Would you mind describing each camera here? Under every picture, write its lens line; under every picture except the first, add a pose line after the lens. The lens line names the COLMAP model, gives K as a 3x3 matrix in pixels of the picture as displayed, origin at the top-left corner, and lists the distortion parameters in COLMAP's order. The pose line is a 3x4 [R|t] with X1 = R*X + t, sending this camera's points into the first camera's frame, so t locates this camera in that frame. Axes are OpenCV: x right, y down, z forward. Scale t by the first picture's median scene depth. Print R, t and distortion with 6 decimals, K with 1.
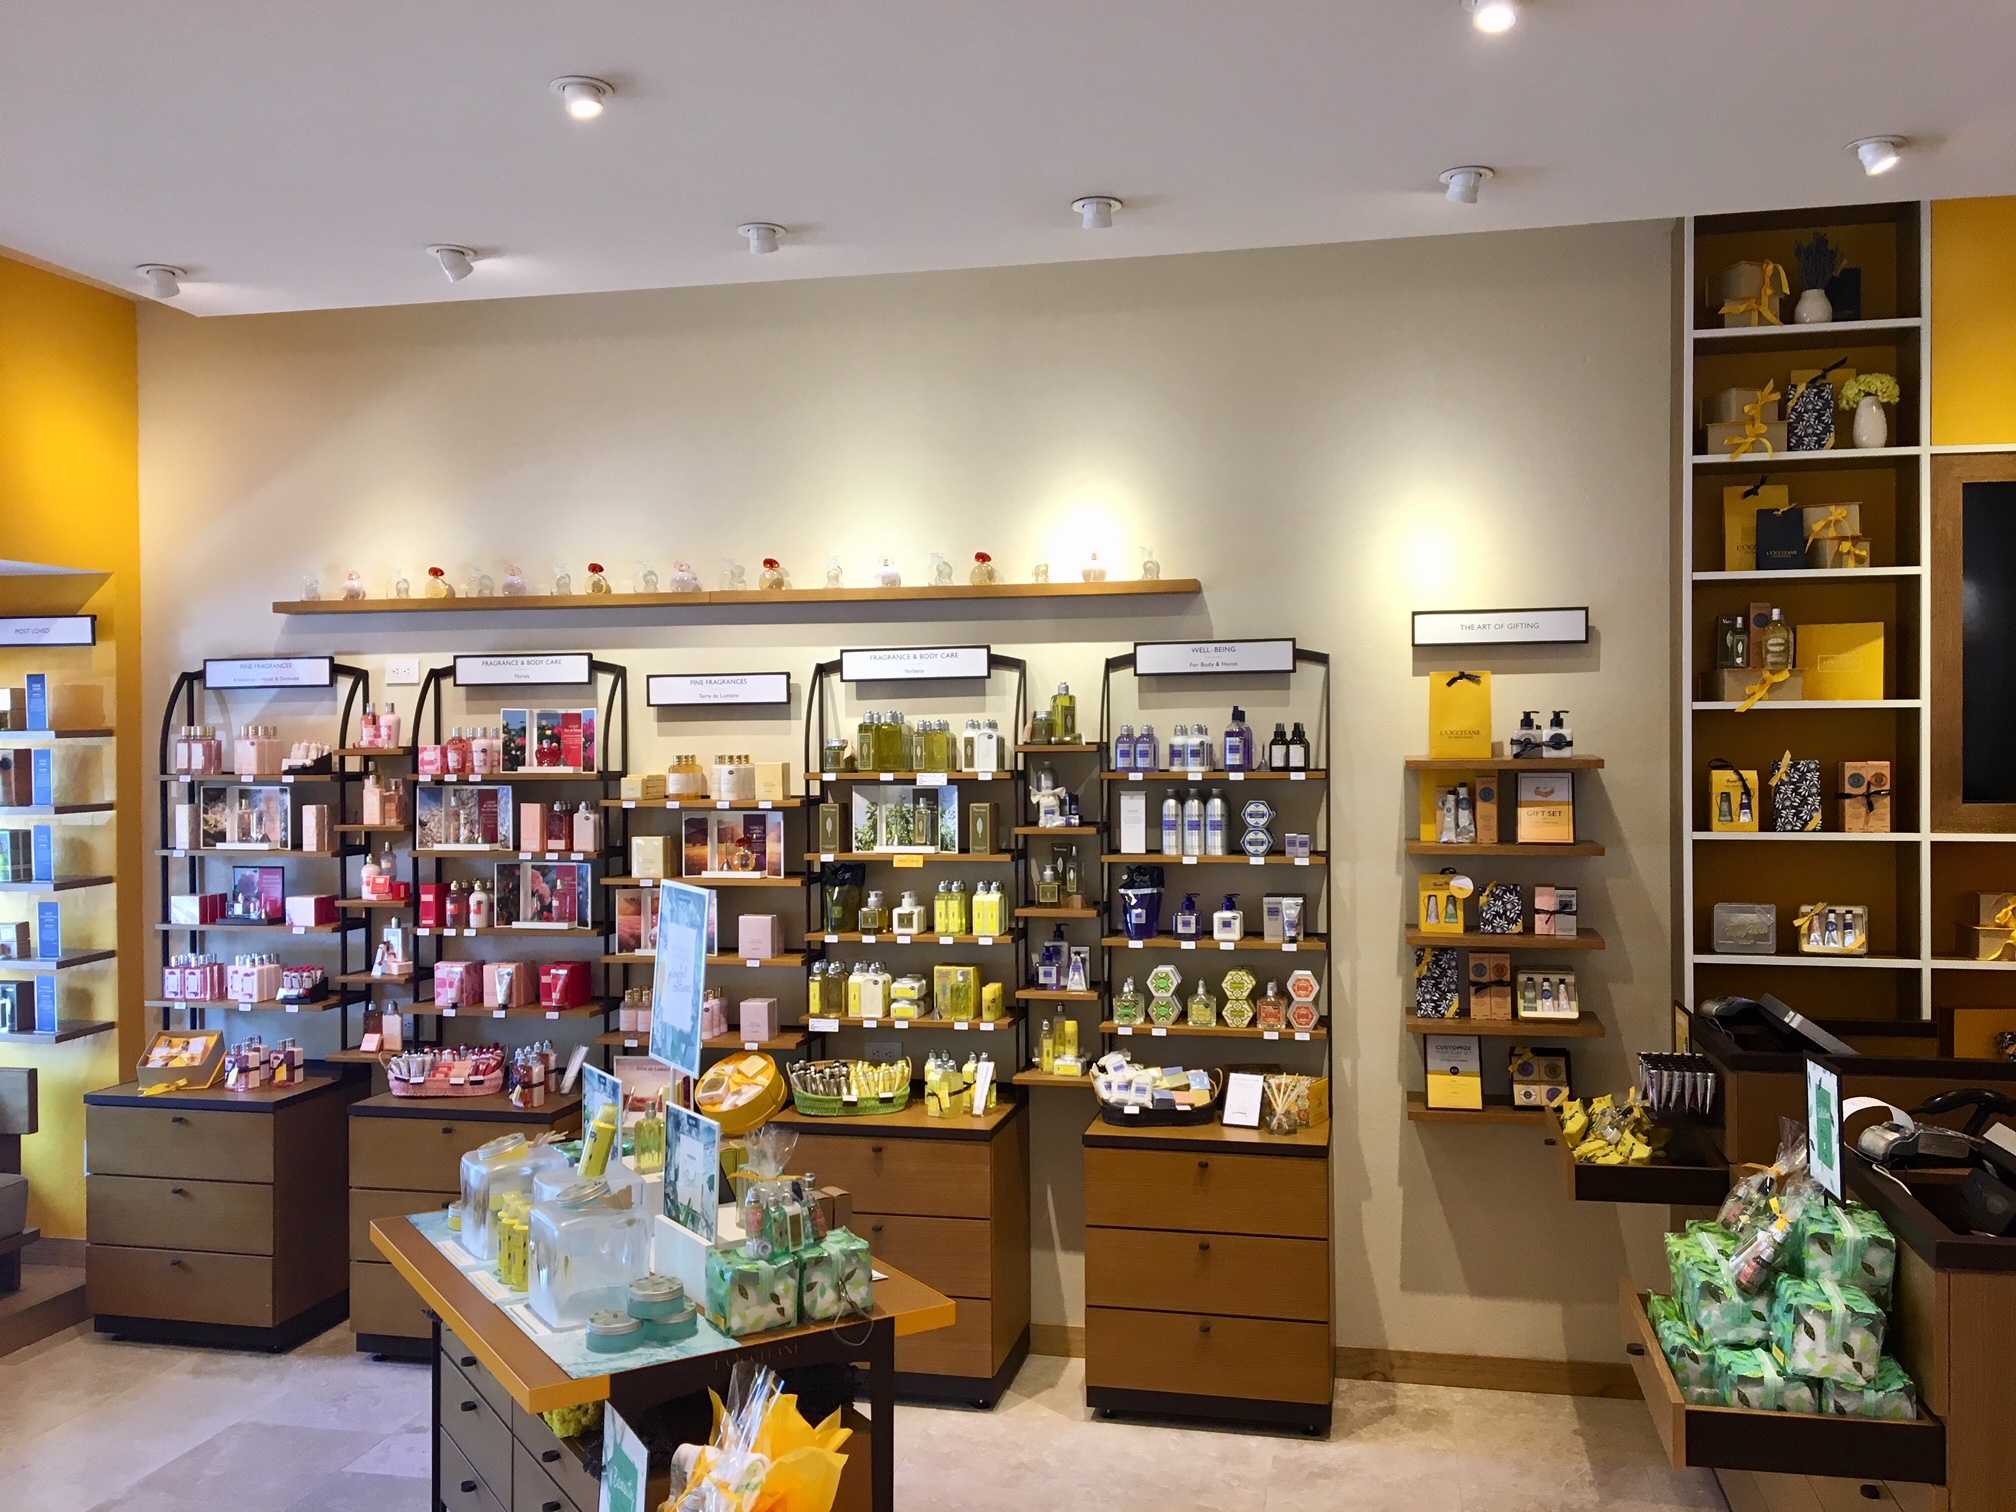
lens RADIAL K [[1686.2, 0, 1009.0], [0, 1686.2, 757.4], [0, 0, 1]] dist [0.108533, -0.174609]
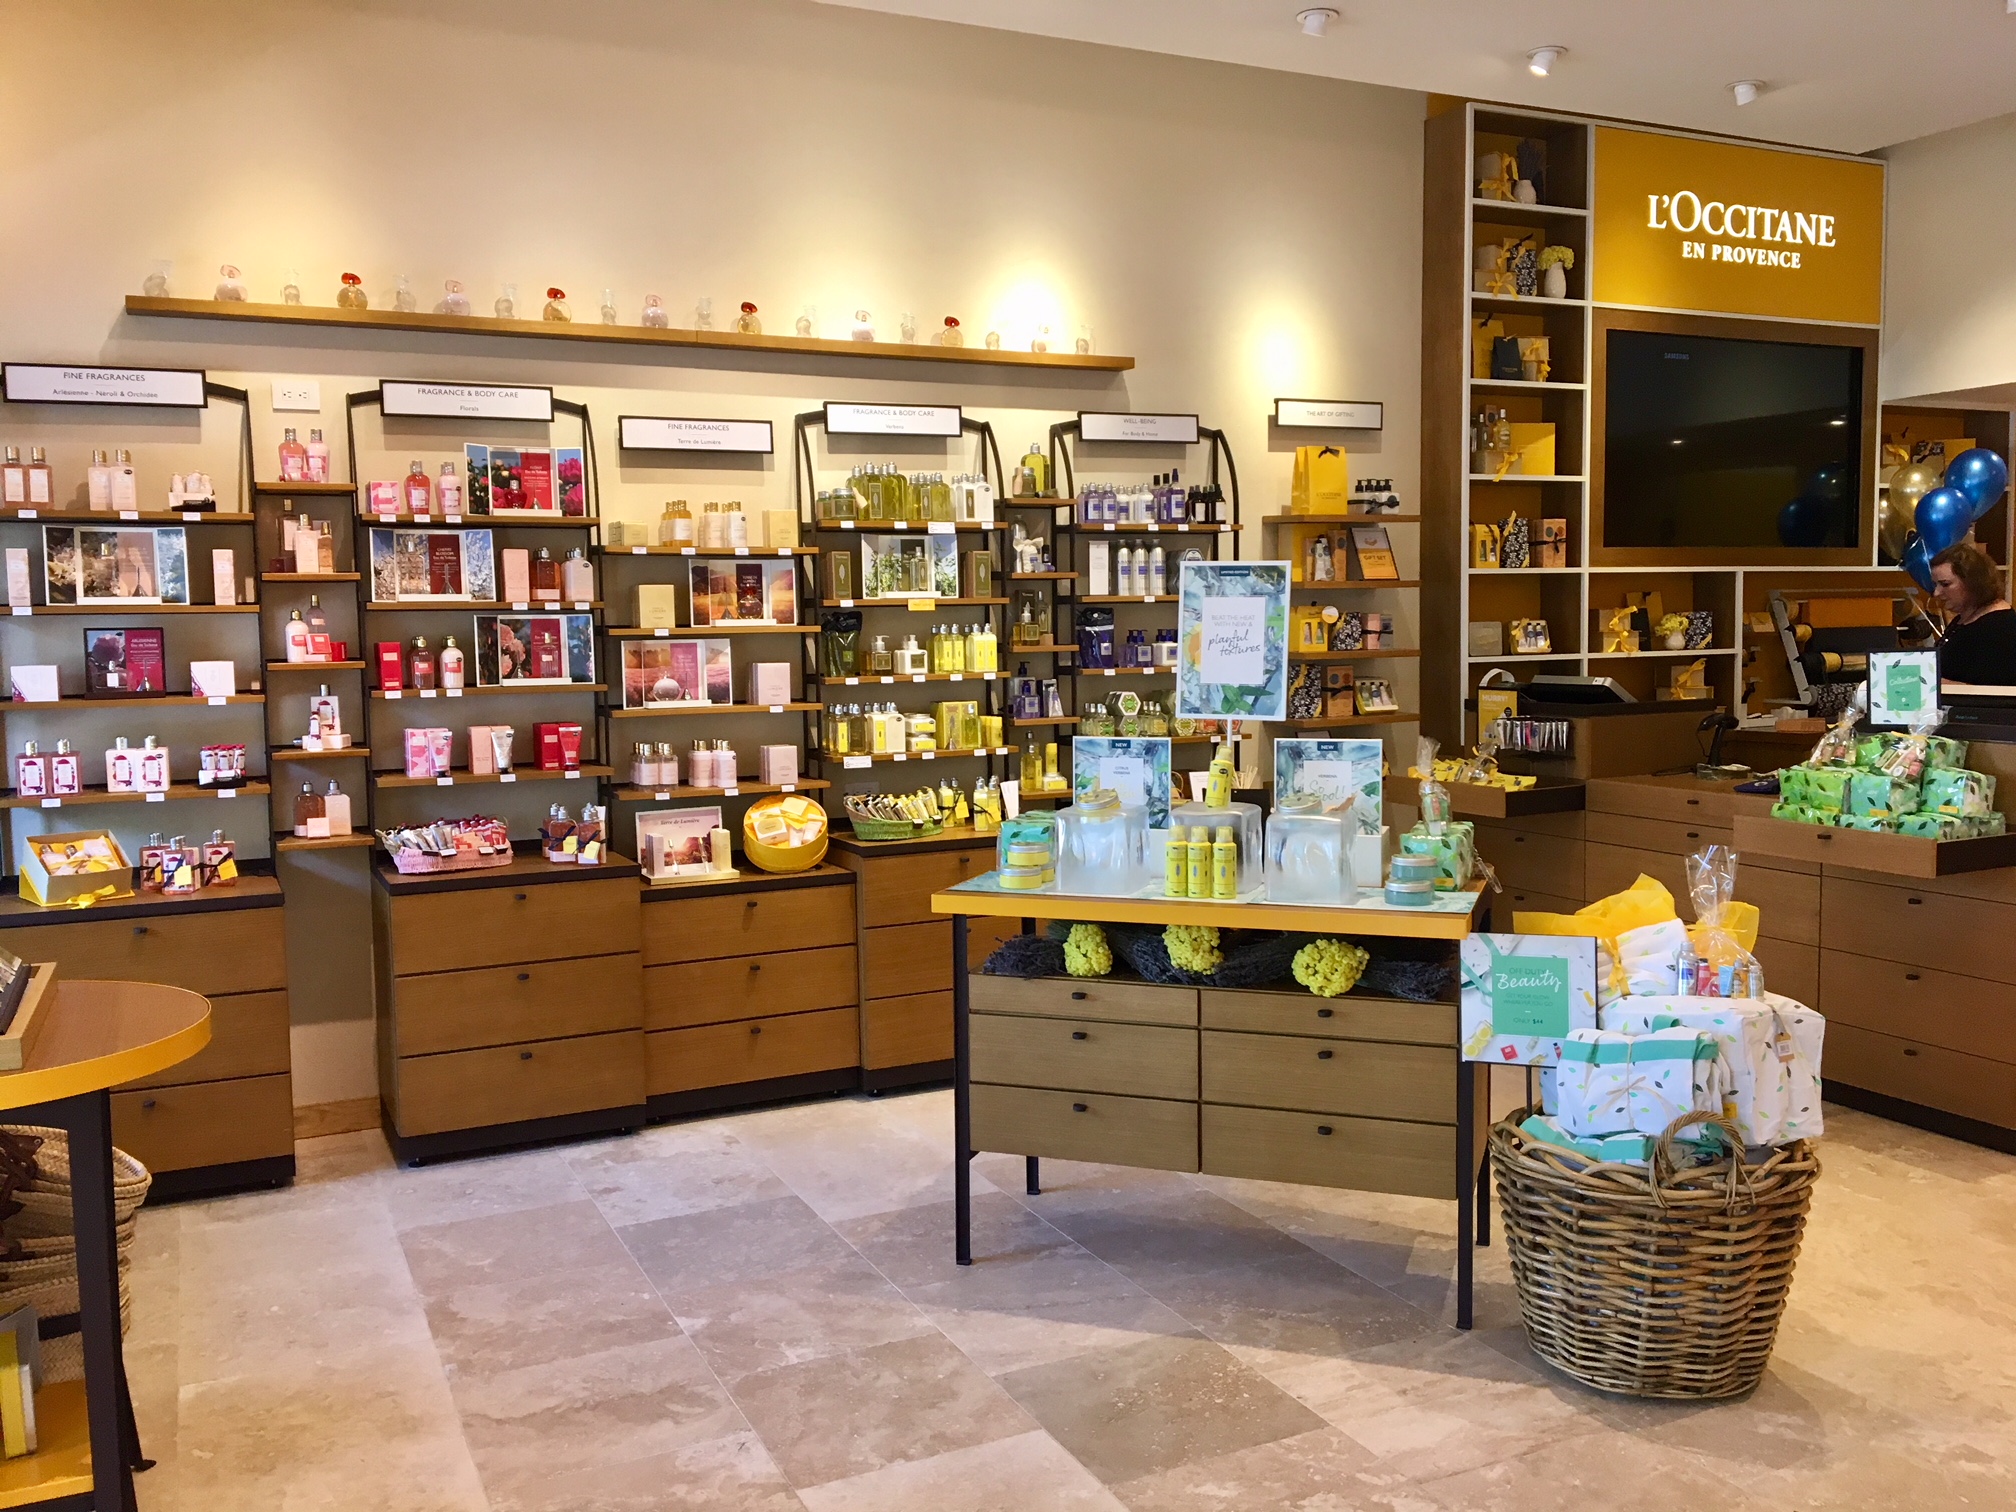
lens RADIAL K [[1686.2, 0, 1009.0], [0, 1686.2, 757.4], [0, 0, 1]] dist [0.108533, -0.174609]
pose [[0.789275, -0.058905, 0.611208, -0.668943], [0.015280, 0.996964, 0.076351, 0.076313], [-0.613850, -0.050923, 0.787779, 0.117897]]
